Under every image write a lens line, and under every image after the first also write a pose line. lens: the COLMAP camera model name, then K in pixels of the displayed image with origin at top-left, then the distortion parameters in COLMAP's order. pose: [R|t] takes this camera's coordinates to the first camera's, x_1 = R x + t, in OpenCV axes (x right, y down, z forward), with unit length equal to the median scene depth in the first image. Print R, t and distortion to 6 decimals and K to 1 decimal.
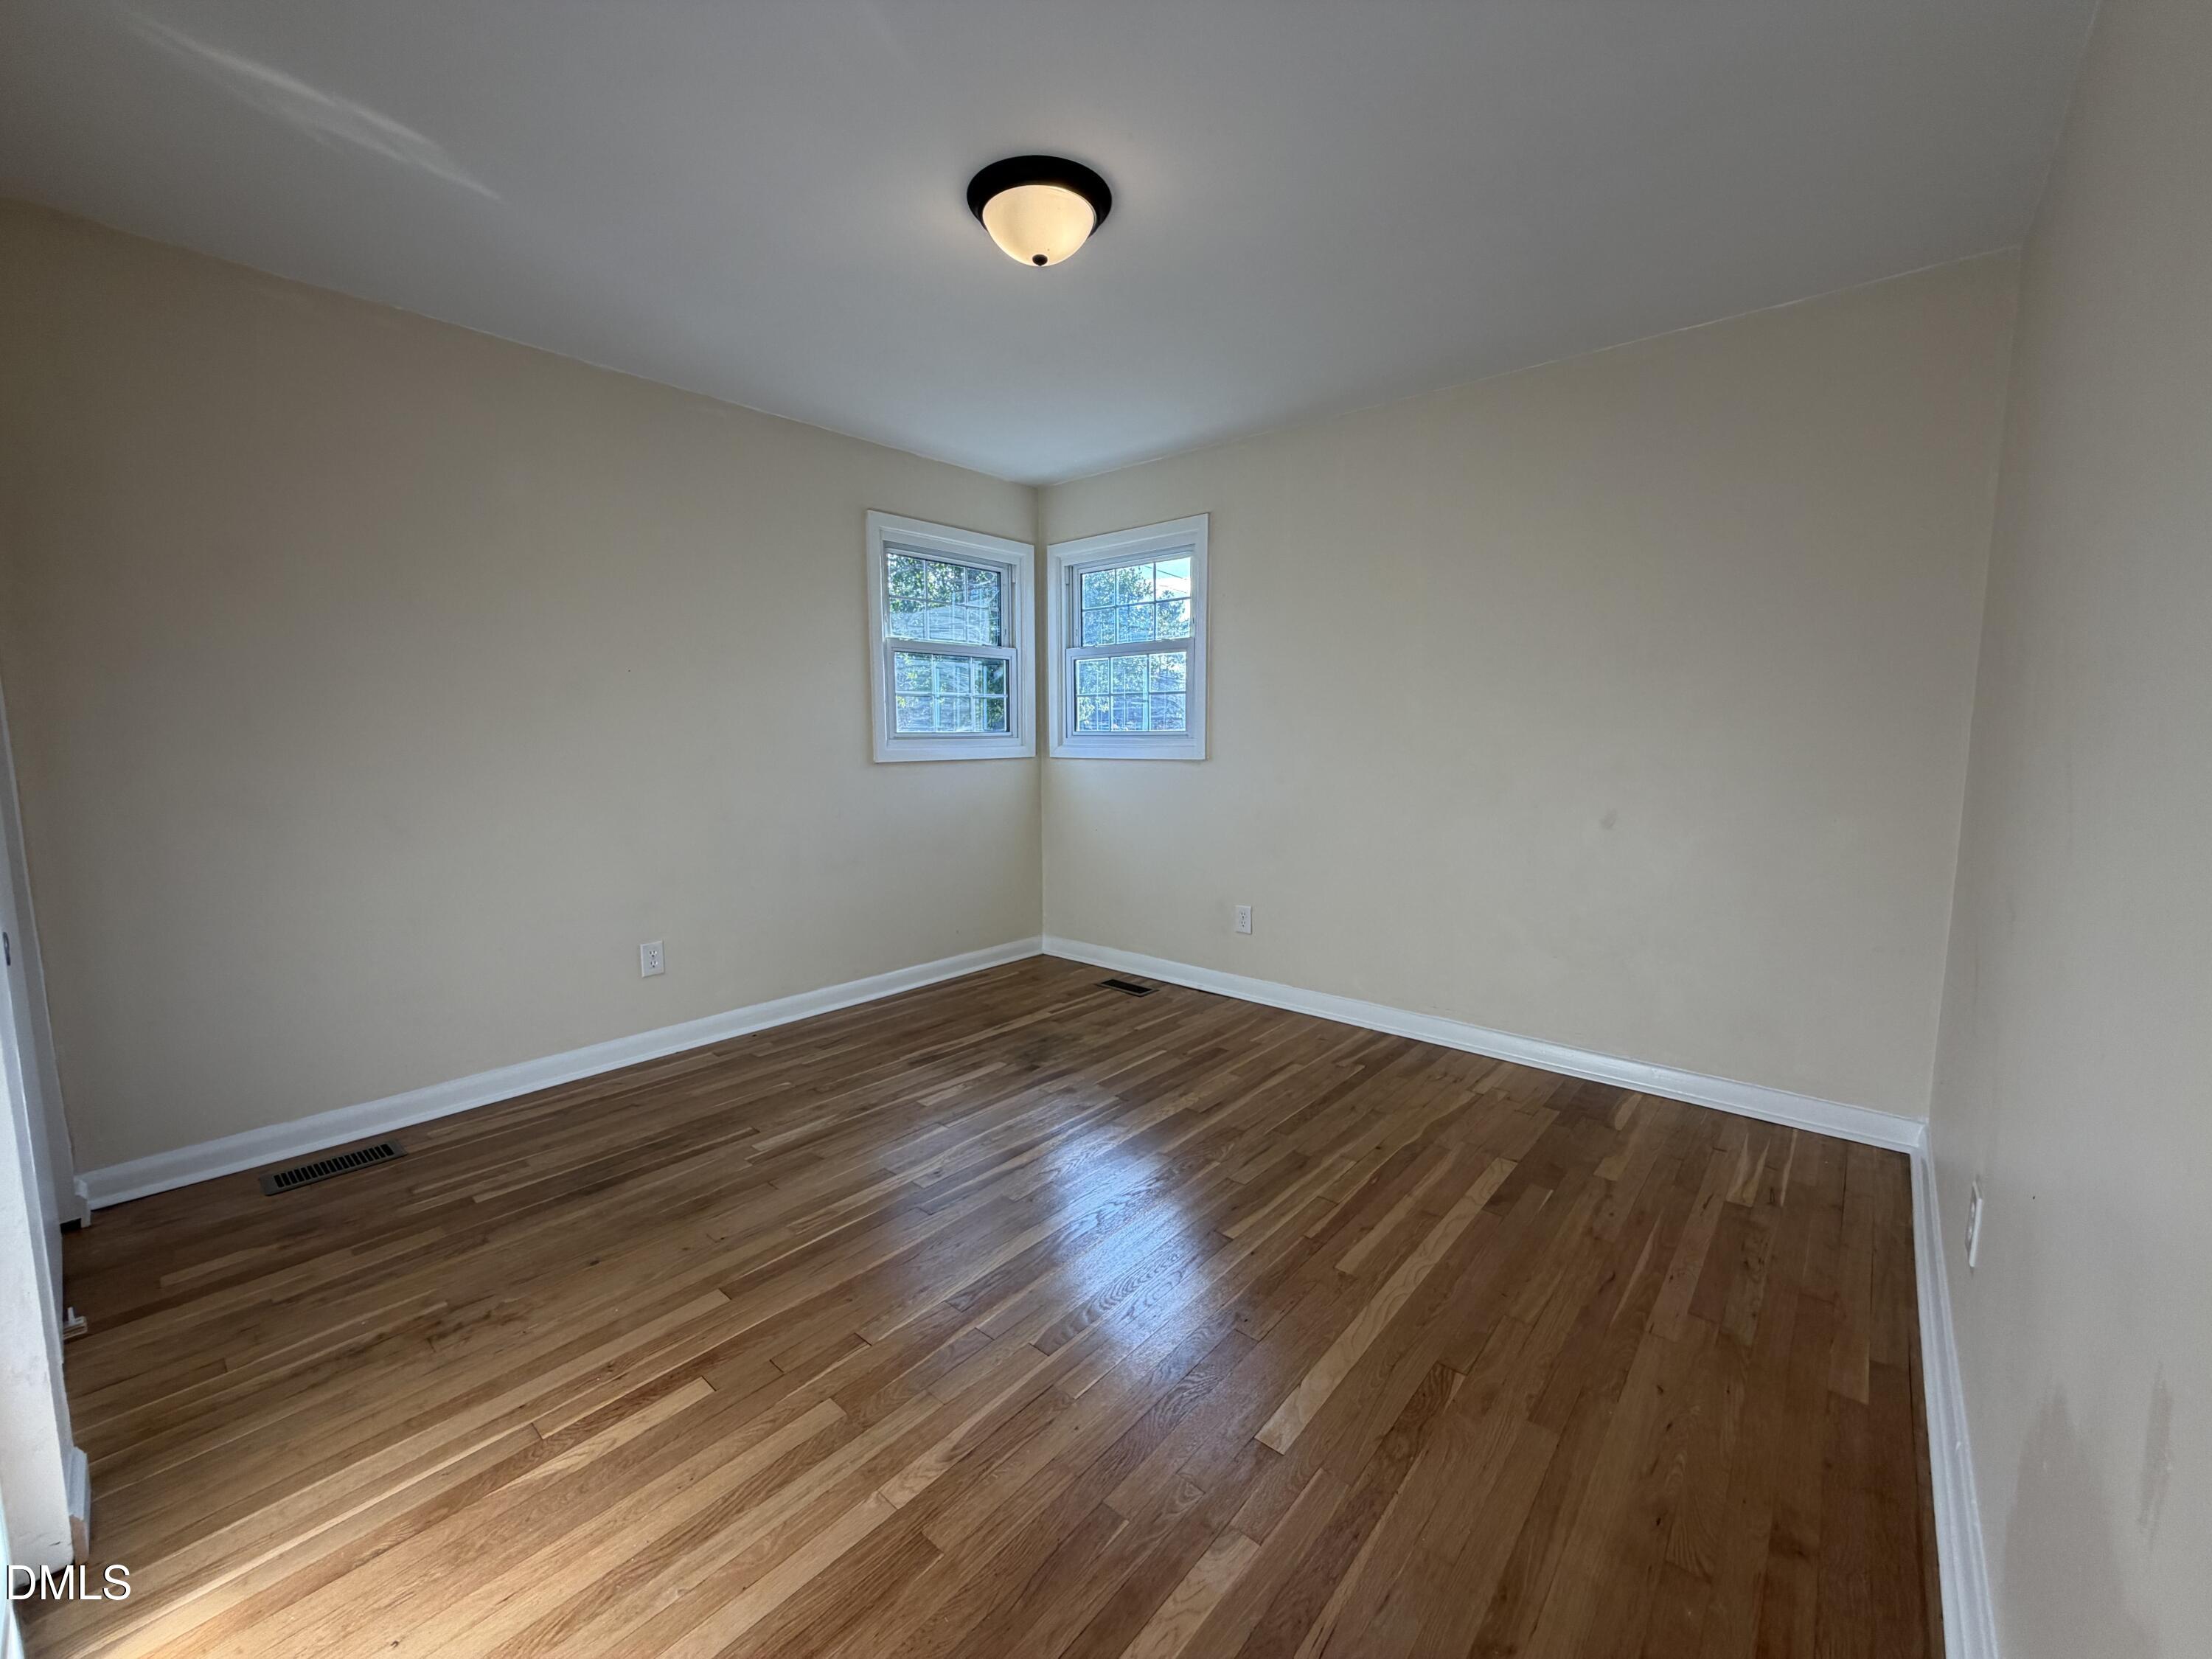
lens RADIAL K [[881.3, 0, 1102.6], [0, 881.3, 826.2], [0, 0, 1]] dist [0.002680, -0.000710]
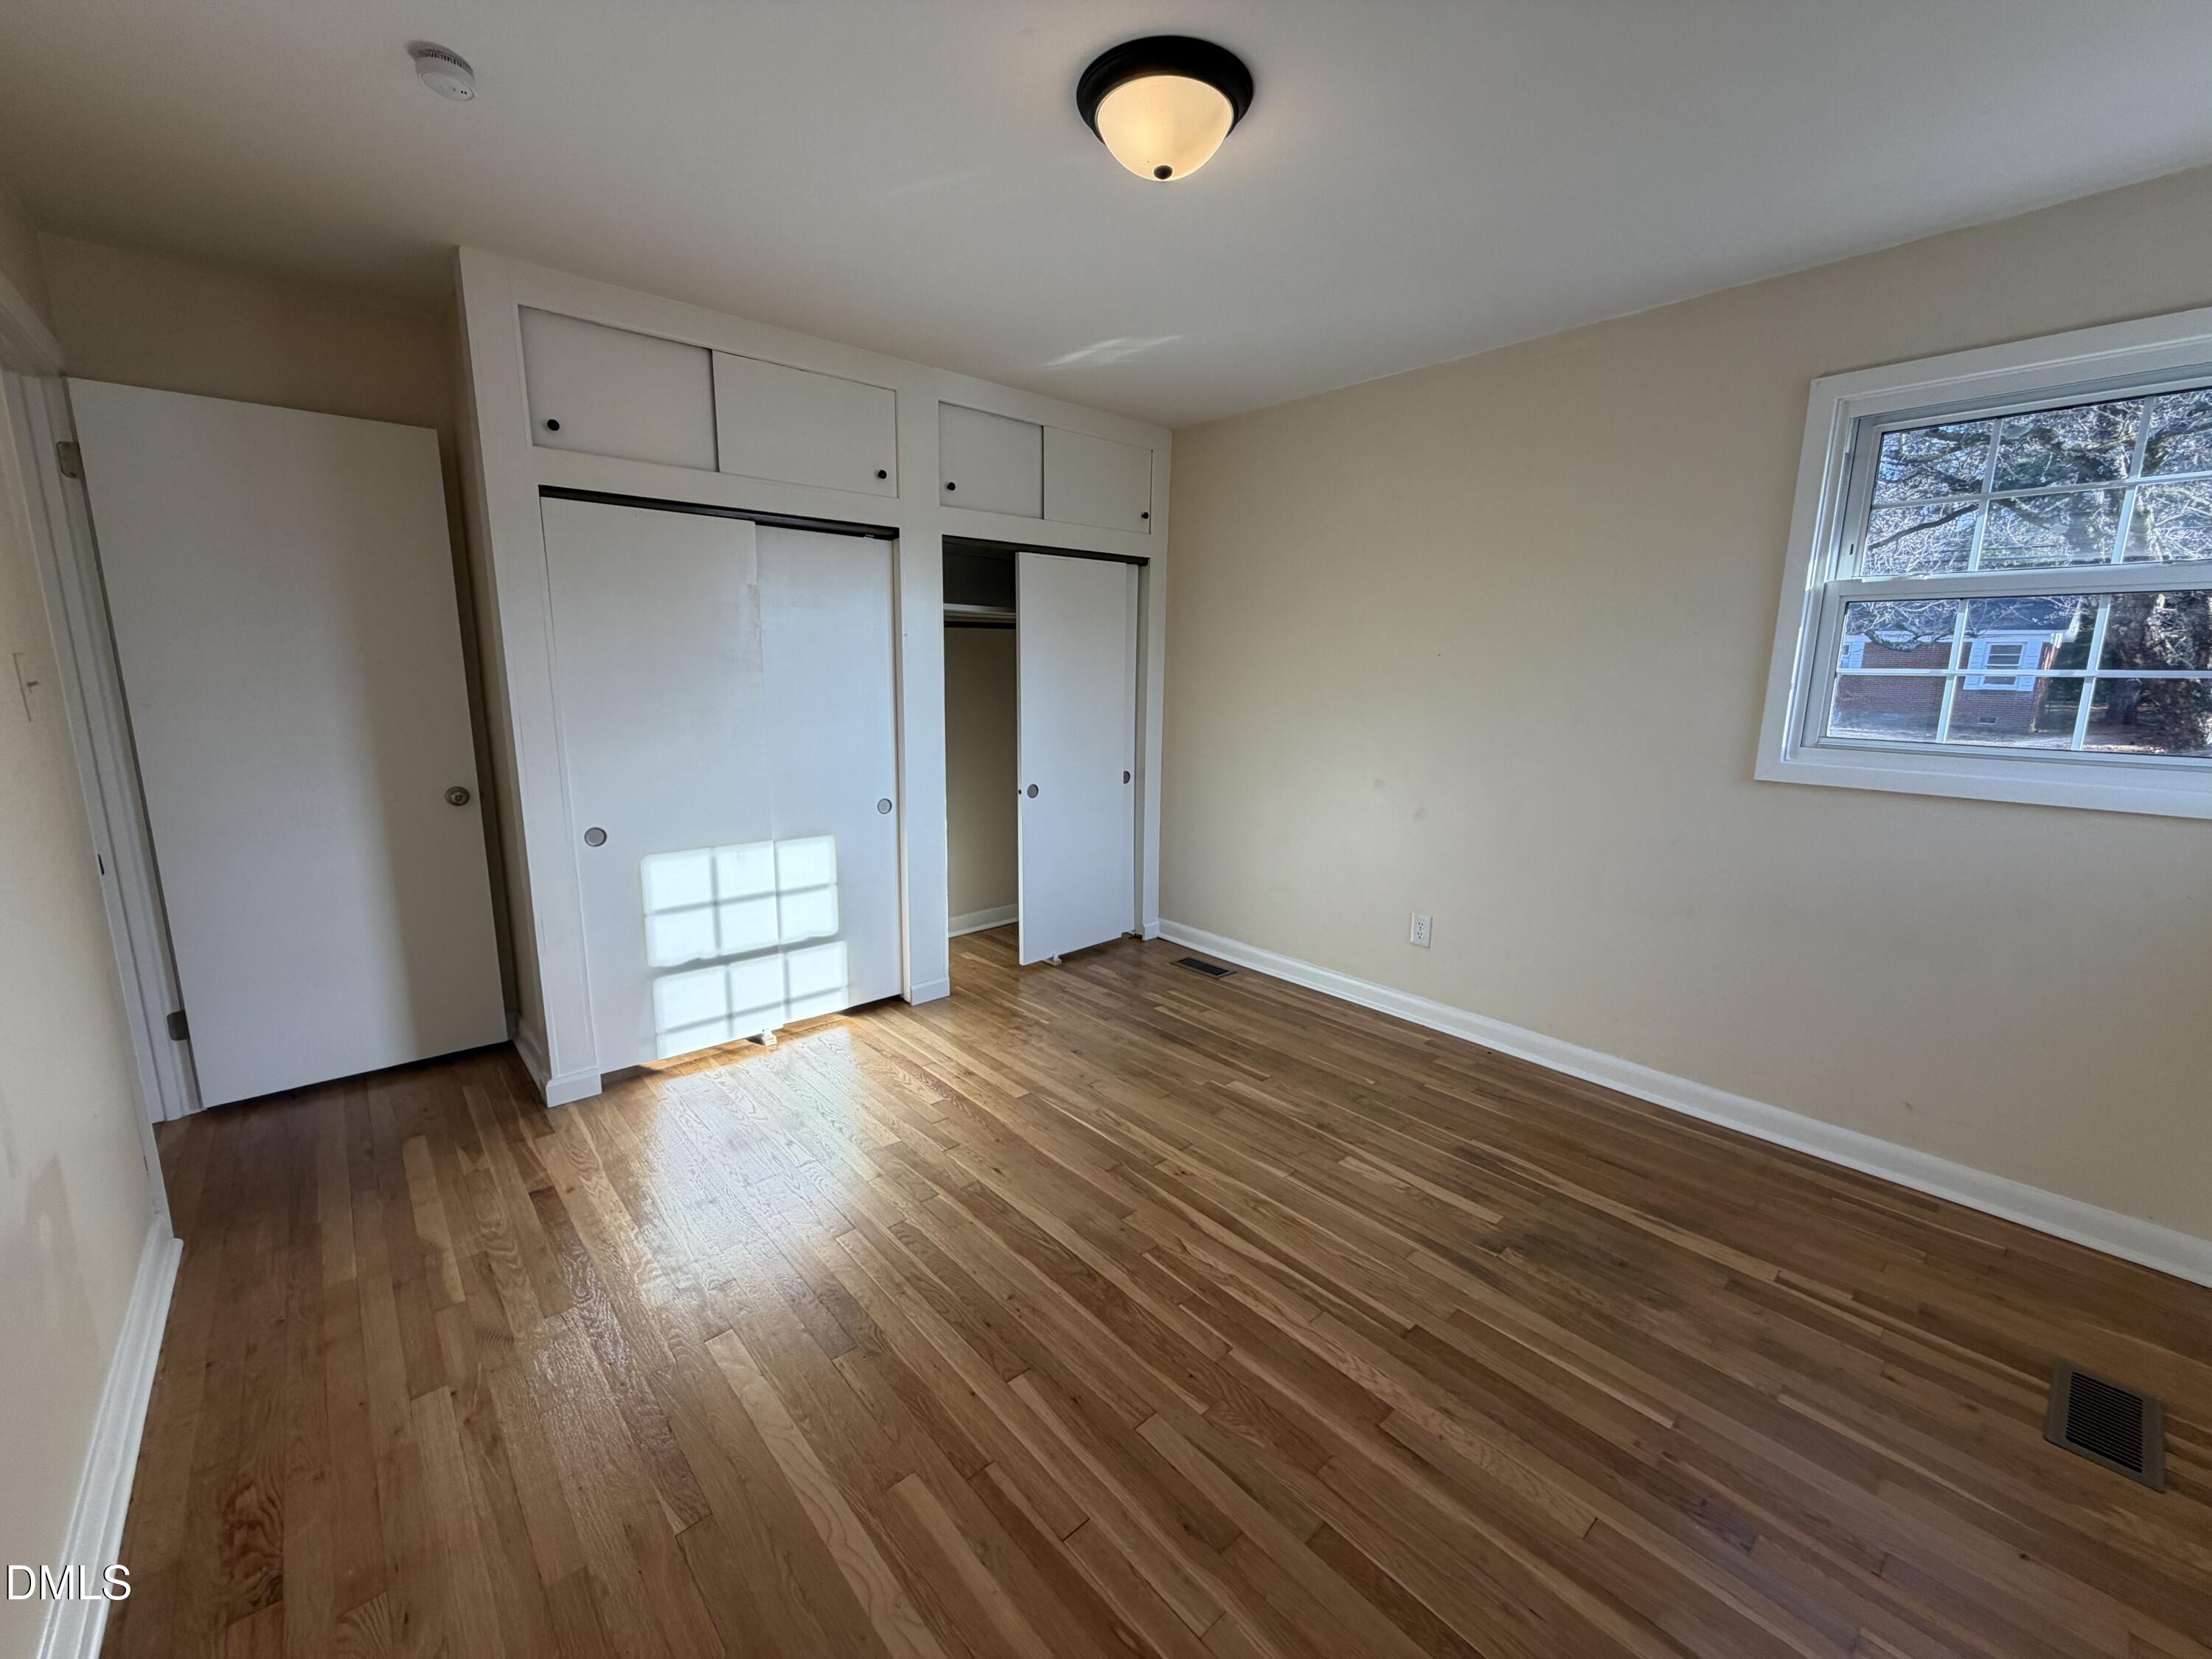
lens RADIAL K [[881.3, 0, 1102.1], [0, 881.3, 826.3], [0, 0, 1]] dist [0.002680, -0.000710]
pose [[-0.126367, 0.179058, -0.975689, 0.609141], [-0.122274, 0.973262, 0.194449, -0.144342], [0.984419, 0.143873, -0.101095, 0.795639]]
